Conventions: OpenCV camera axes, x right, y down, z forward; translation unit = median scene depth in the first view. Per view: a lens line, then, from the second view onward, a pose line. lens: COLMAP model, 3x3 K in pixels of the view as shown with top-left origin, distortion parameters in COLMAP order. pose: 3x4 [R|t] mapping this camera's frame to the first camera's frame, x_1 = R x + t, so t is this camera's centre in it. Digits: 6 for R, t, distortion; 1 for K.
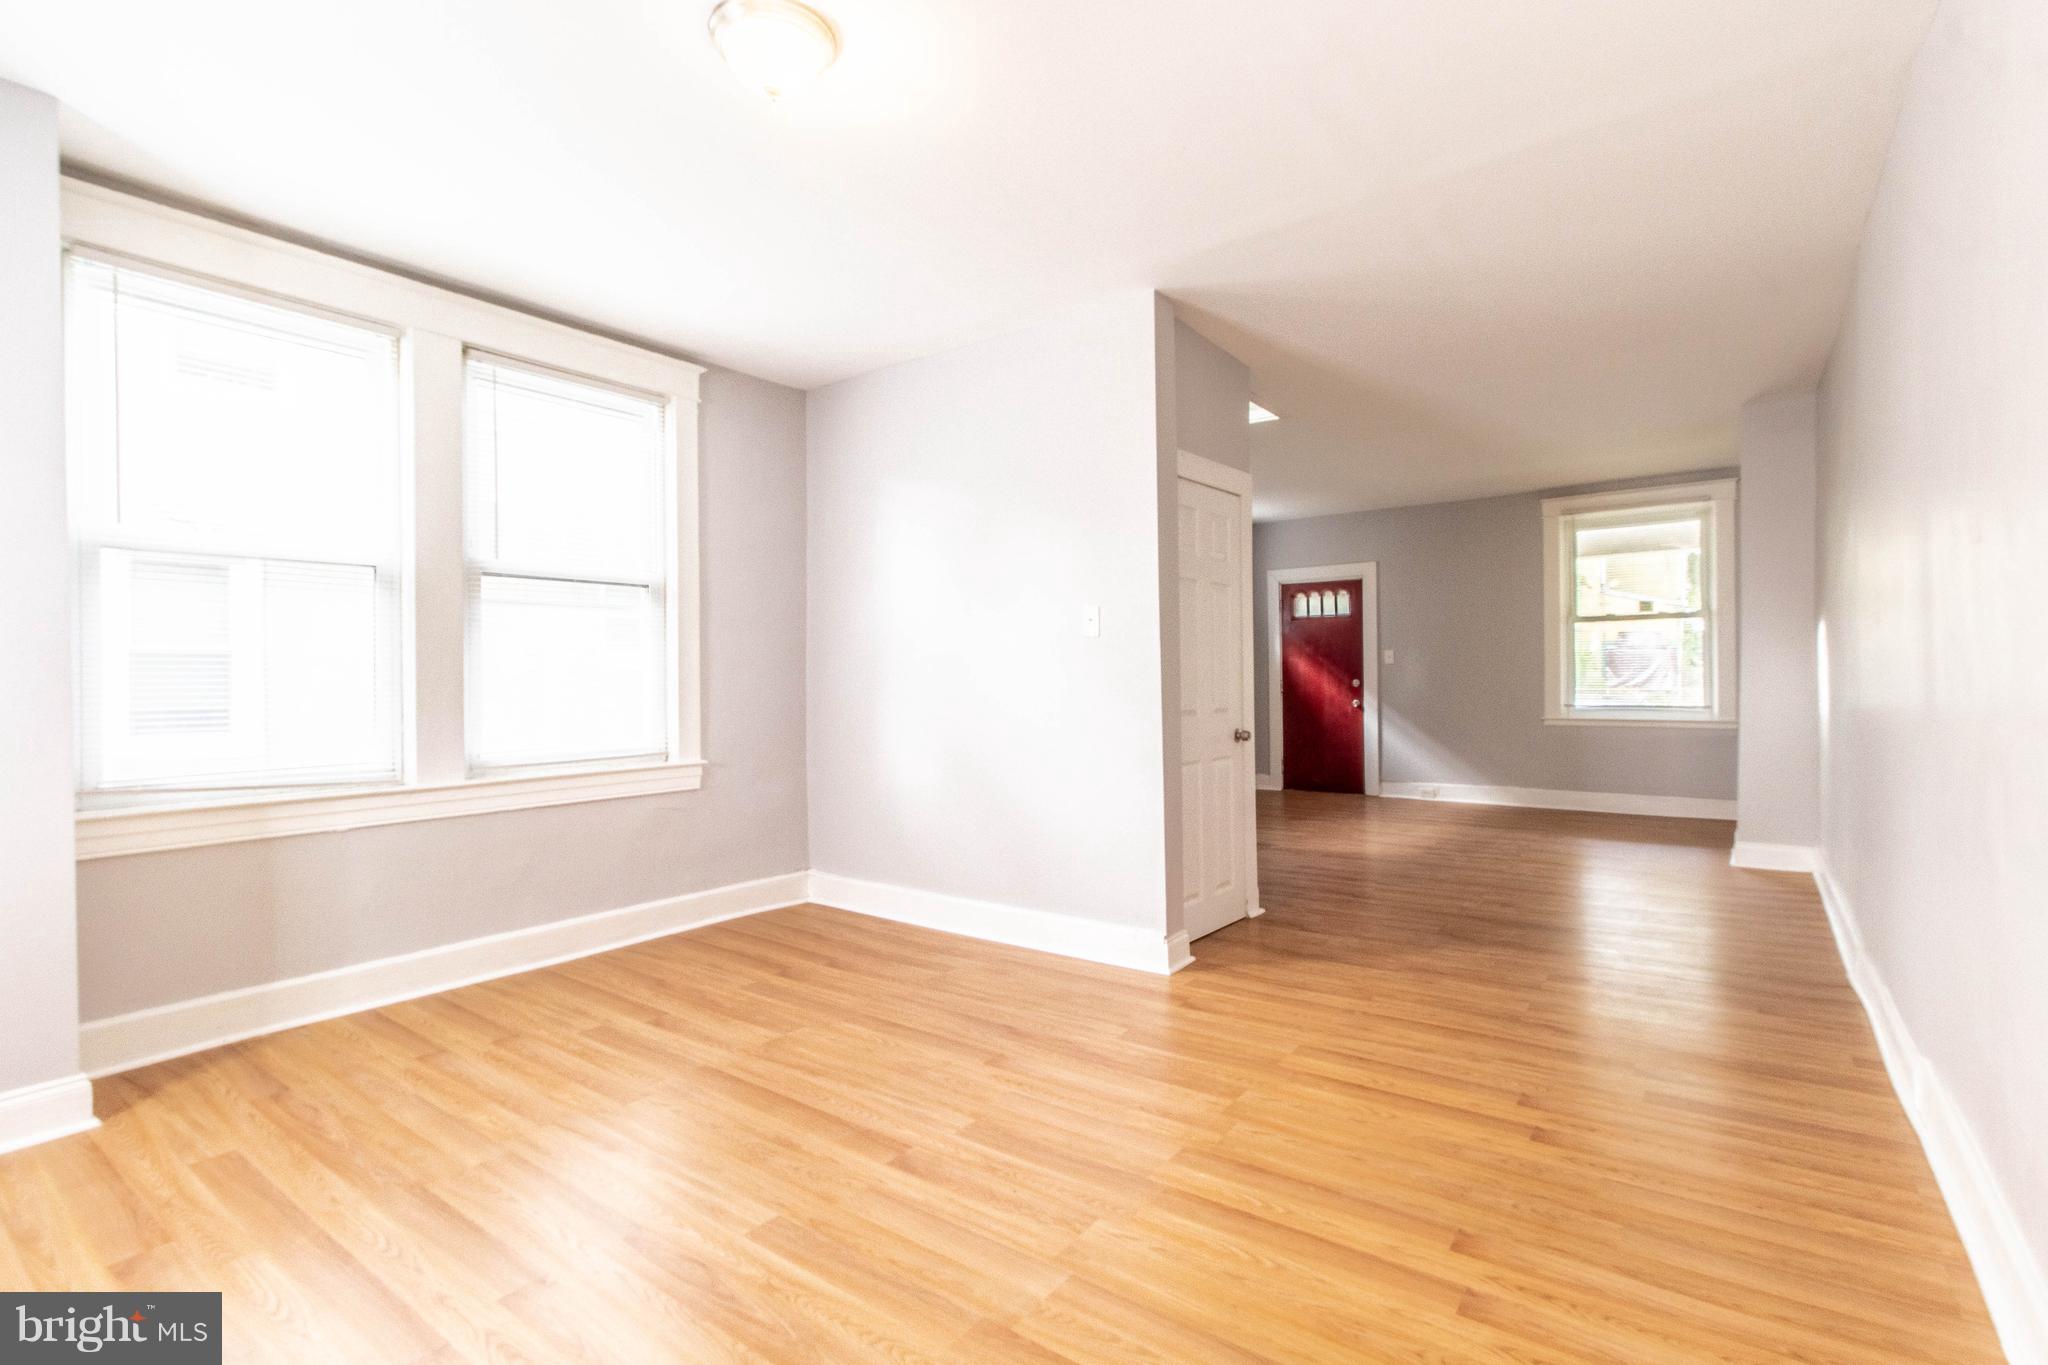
lens RADIAL K [[942.8, 0, 1038.9], [0, 942.8, 677.4], [0, 0, 1]] dist [0.002951, 0.000510]
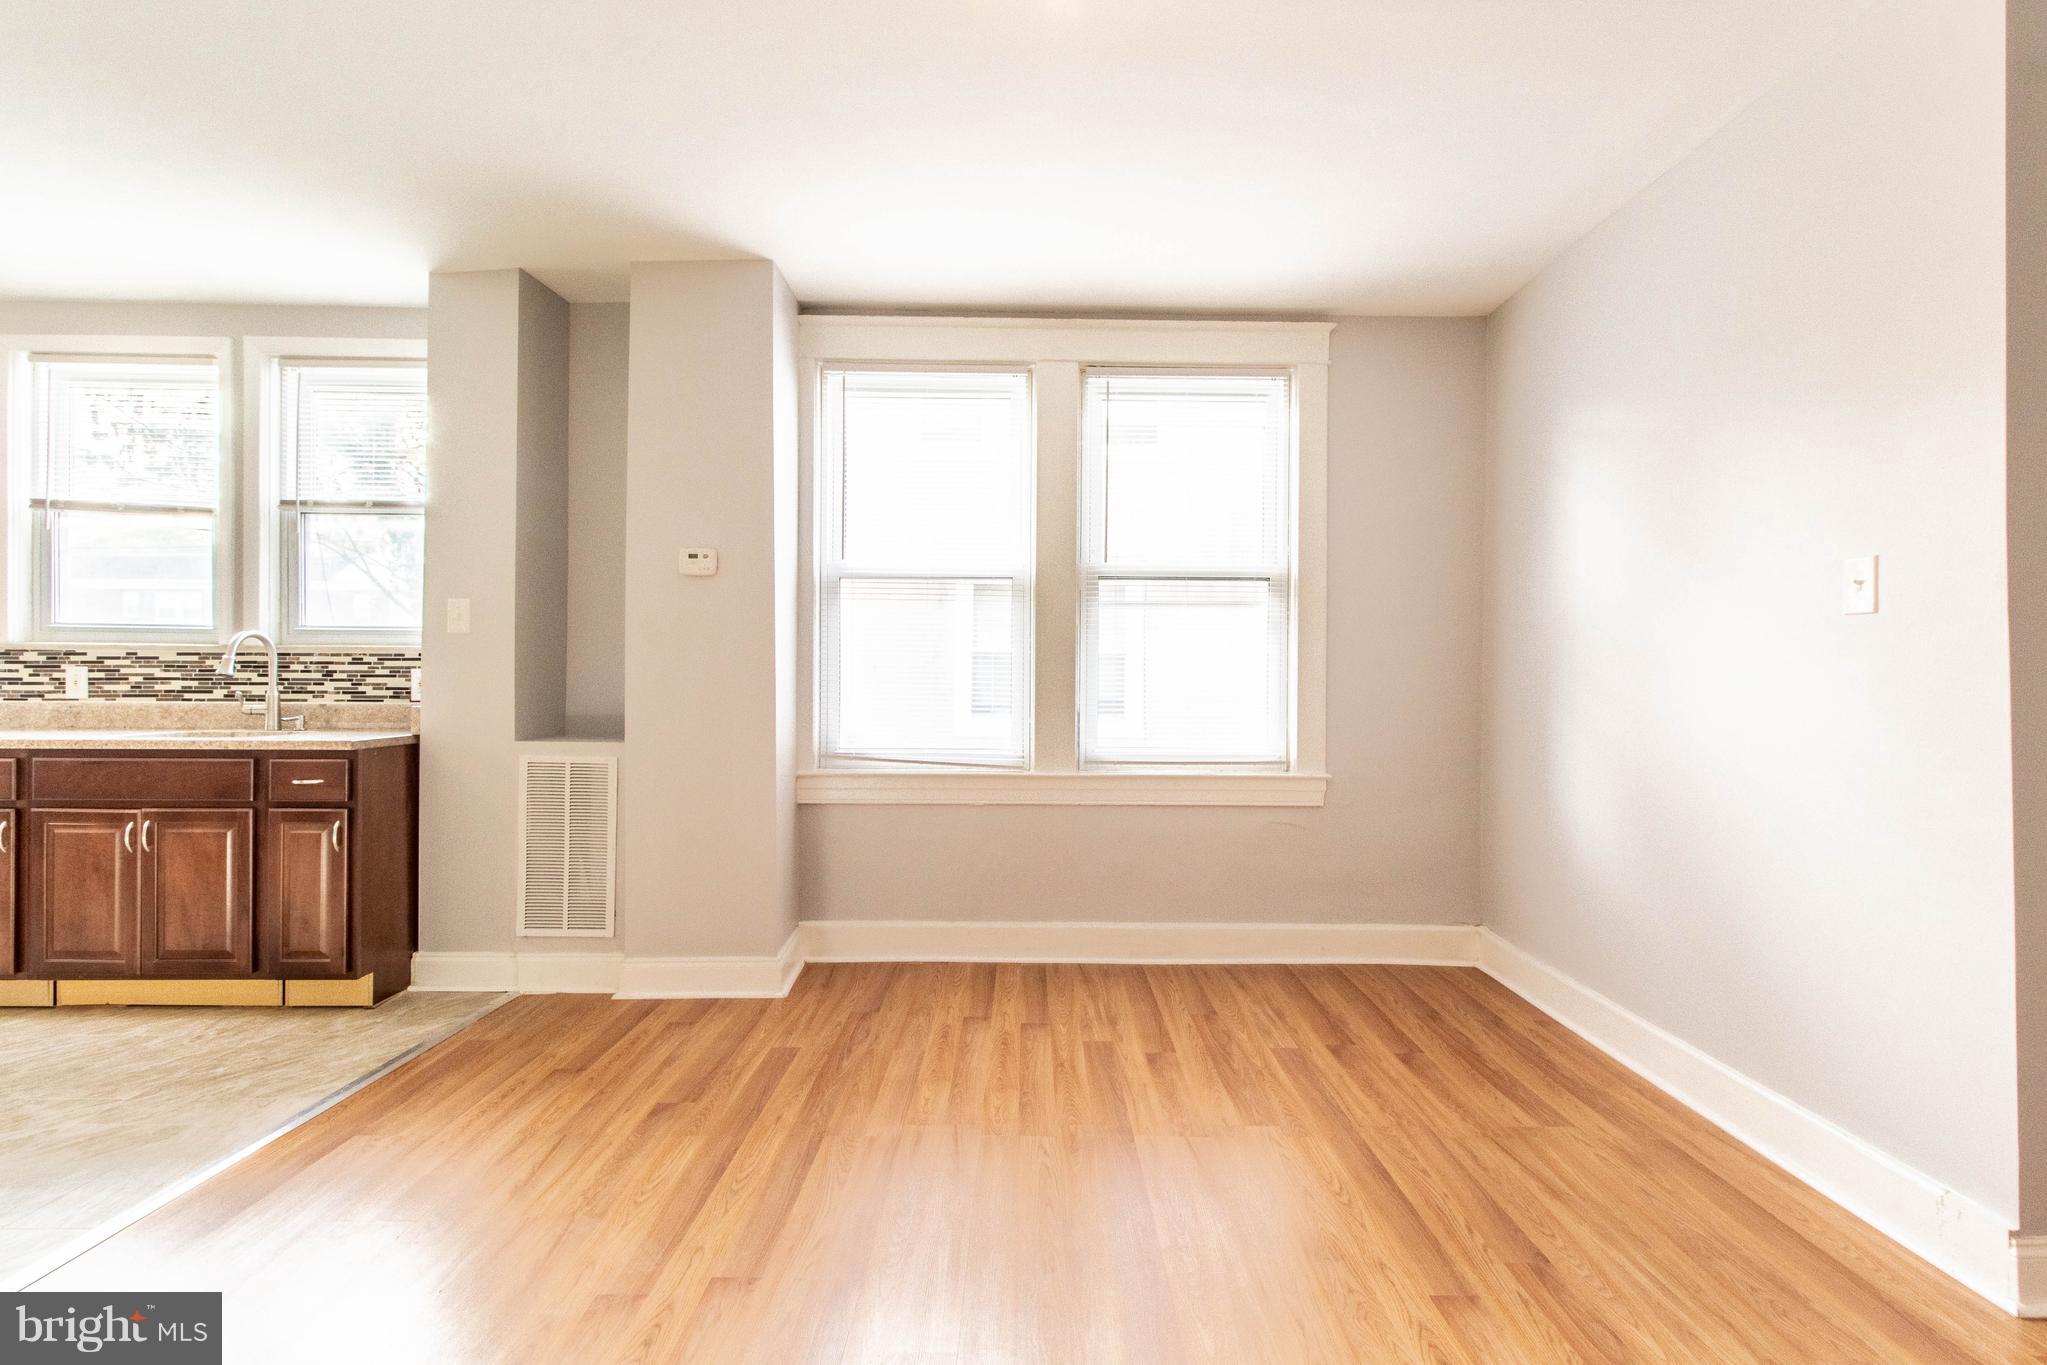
lens RADIAL K [[952.0, 0, 1035.5], [0, 952.0, 672.7], [0, 0, 1]] dist [0.003612, -0.000137]
pose [[0.597529, 0.006319, -0.801823, 0.273525], [-0.012692, 0.999918, -0.001578, -0.001125], [0.801747, 0.011119, 0.597560, 0.379498]]
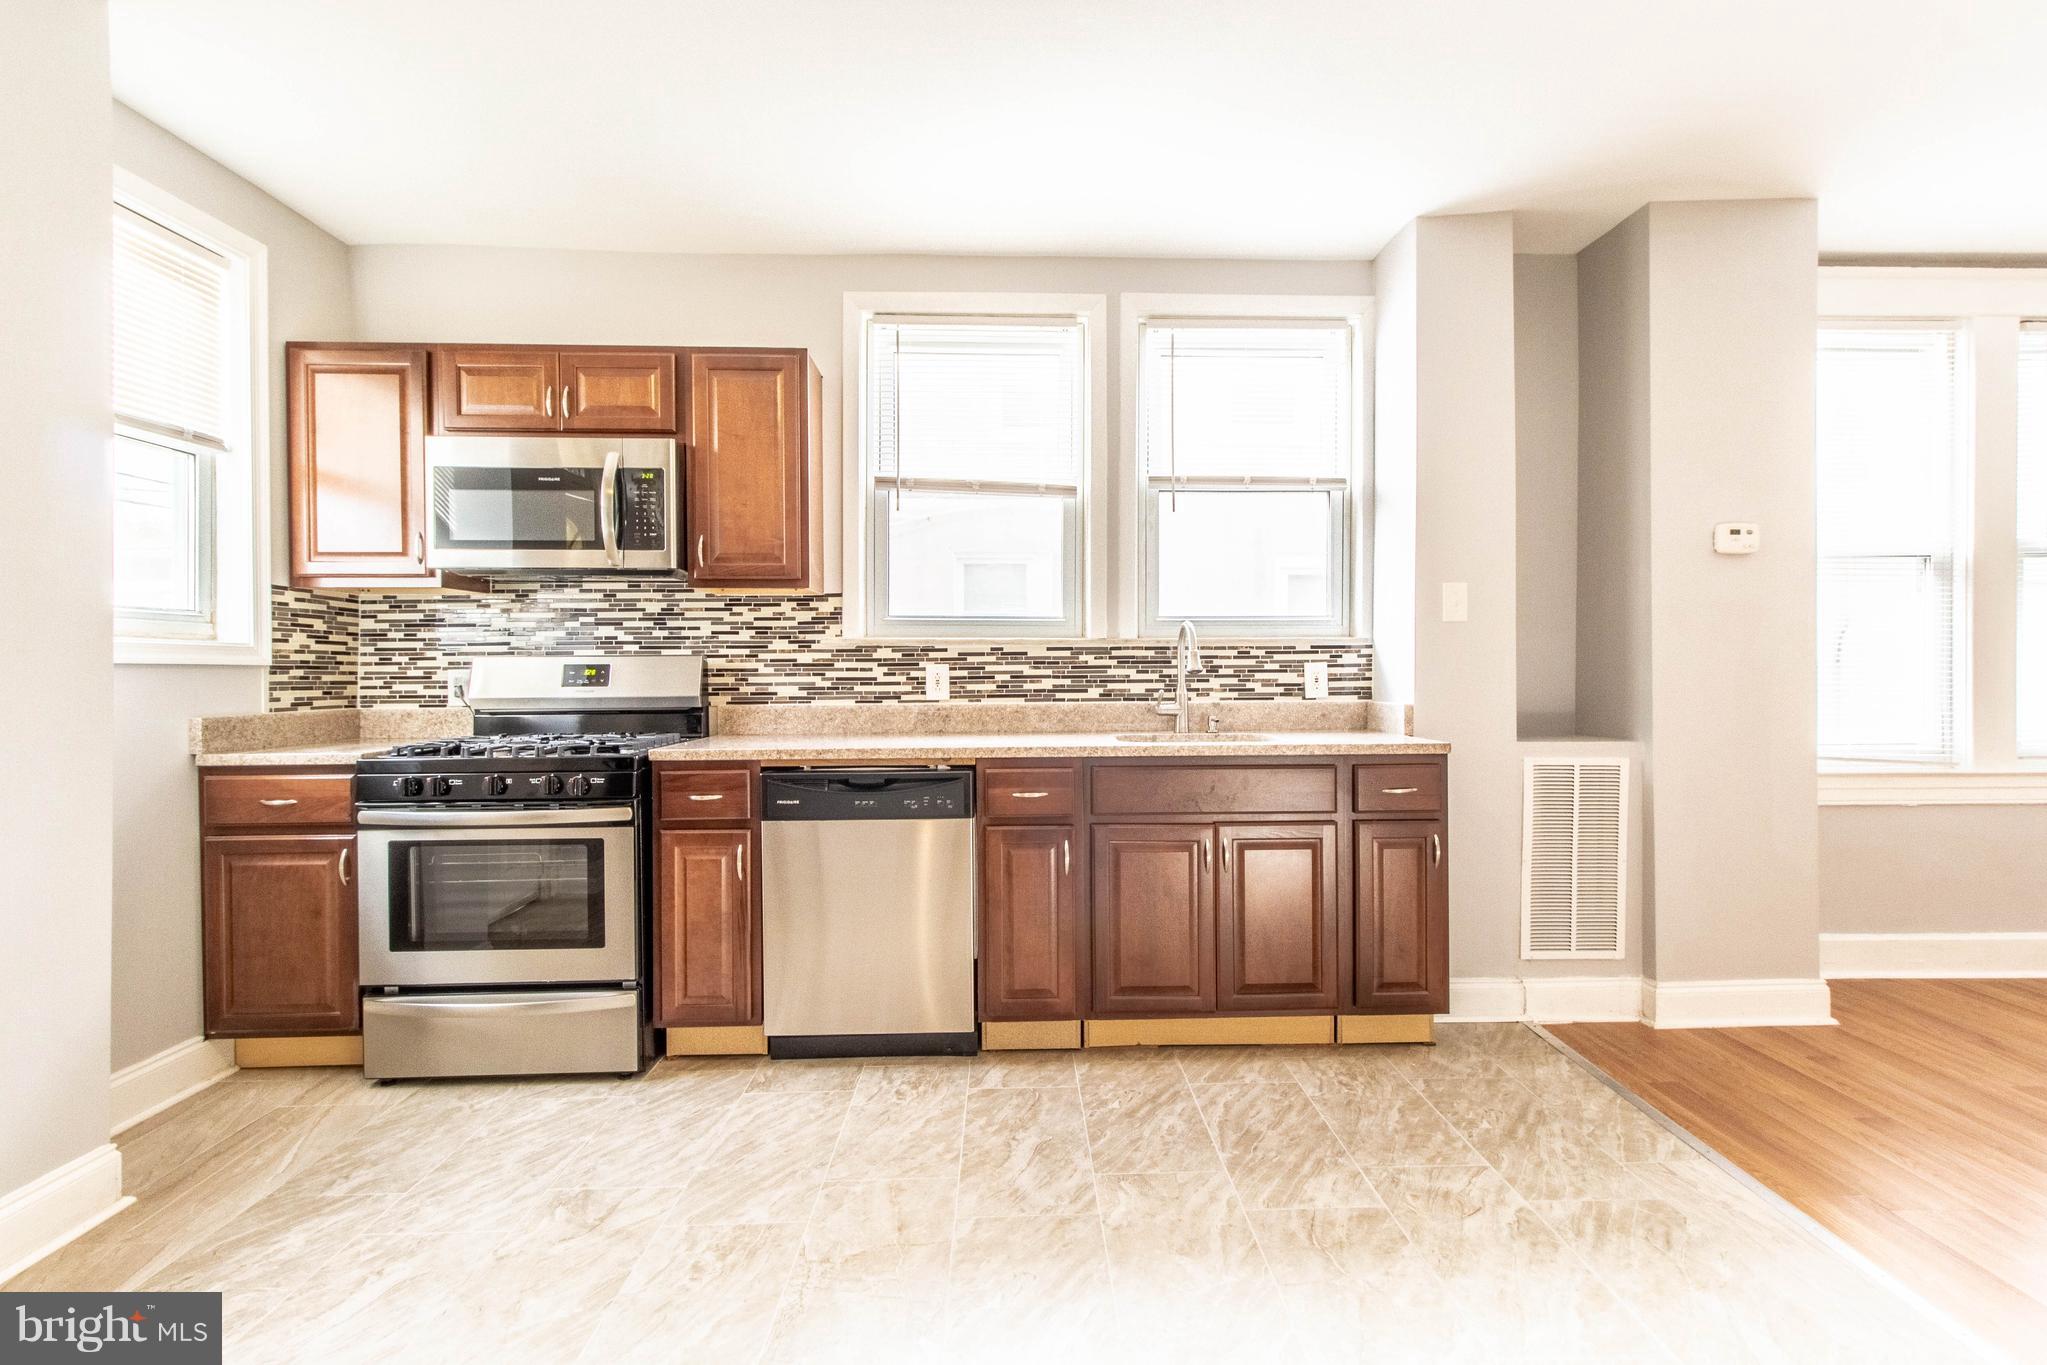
lens RADIAL K [[952.0, 0, 1035.5], [0, 952.0, 672.7], [0, 0, 1]] dist [0.003612, -0.000137]
pose [[0.611476, 0.005736, -0.791242, -0.533943], [-0.001773, 0.999981, 0.005878, 0.008061], [0.791261, -0.002192, 0.611475, -0.480424]]
